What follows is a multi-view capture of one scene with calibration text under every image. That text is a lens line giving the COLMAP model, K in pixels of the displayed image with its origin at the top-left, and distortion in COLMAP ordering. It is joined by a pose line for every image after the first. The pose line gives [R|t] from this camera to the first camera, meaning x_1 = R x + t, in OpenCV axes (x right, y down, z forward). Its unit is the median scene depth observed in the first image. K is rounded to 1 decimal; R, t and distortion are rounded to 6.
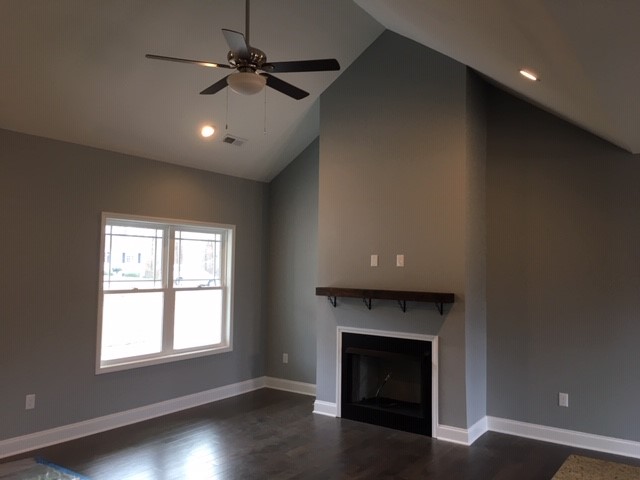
lens RADIAL K [[544.6, 0, 314.7], [0, 544.6, 238.4], [0, 0, 1]] dist [0.040850, -0.010715]
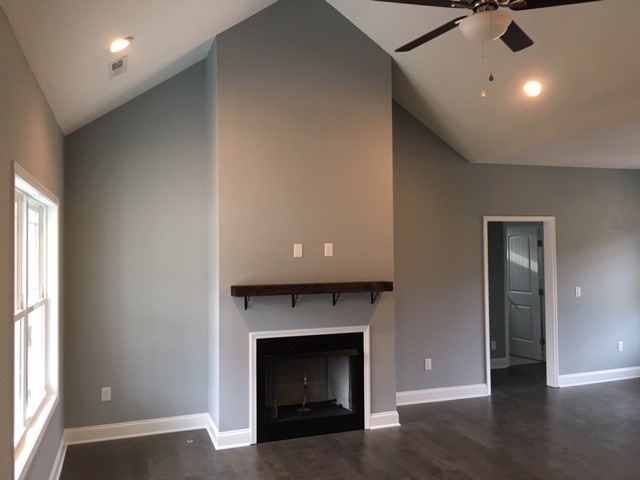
lens RADIAL K [[544.6, 0, 320.7], [0, 544.6, 239.3], [0, 0, 1]] dist [0.040850, -0.010715]
pose [[0.581023, -0.004422, 0.813875, -0.578747], [-0.014327, 0.999775, 0.015660, 0.008877], [-0.813761, -0.020759, 0.580828, 0.467030]]
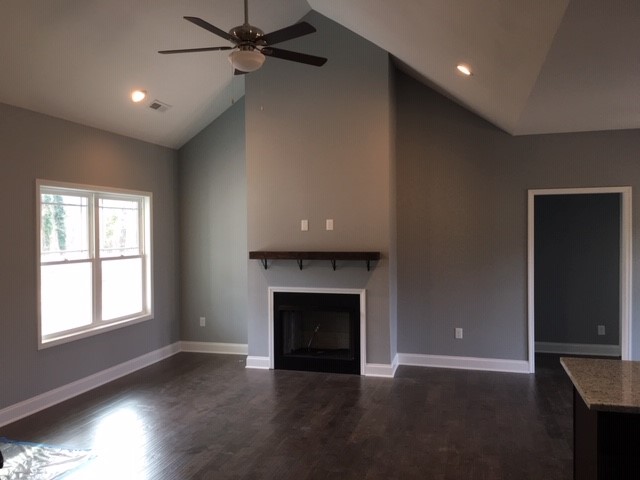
lens RADIAL K [[544.6, 0, 317.4], [0, 544.6, 240.3], [0, 0, 1]] dist [0.040850, -0.010715]
pose [[0.944211, -0.029942, 0.327978, -0.227913], [0.008296, 0.997705, 0.067201, -0.002624], [-0.329237, -0.060731, 0.942292, -0.044514]]
